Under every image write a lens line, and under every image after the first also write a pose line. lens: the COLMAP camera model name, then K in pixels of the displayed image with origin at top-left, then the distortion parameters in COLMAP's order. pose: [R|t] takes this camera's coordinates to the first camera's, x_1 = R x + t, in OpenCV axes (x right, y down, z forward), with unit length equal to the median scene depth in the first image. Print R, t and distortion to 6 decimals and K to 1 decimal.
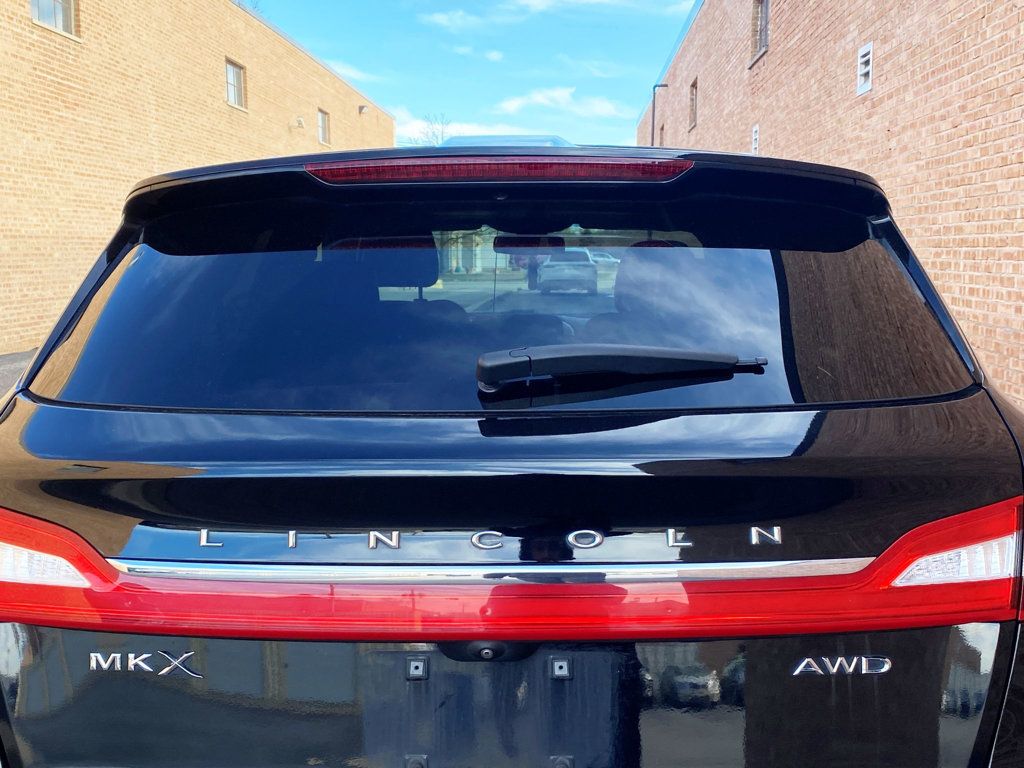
lens RADIAL K [[1191.0, 0, 514.2], [0, 1191.0, 379.9], [0, 0, 1]] dist [-0.046221, 0.000000]
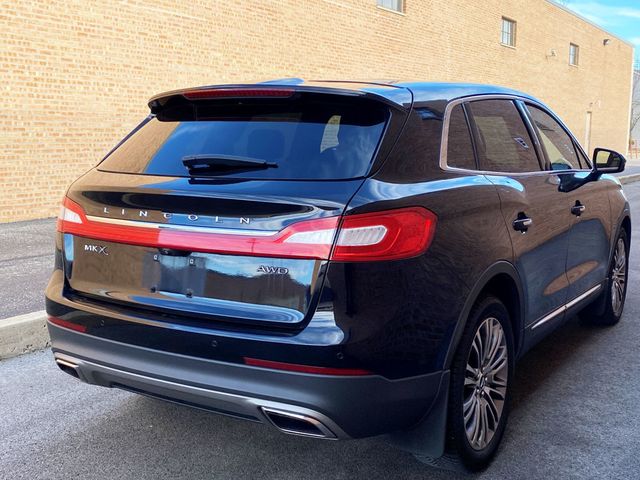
lens RADIAL K [[744.4, 0, 318.3], [0, 744.4, 241.6], [0, 0, 1]] dist [-0.046221, 0.000000]
pose [[0.846766, 0.075029, -0.526648, 0.132259], [-0.056195, 0.997081, 0.051697, 0.008247], [0.528989, -0.014181, 0.848510, -0.041745]]
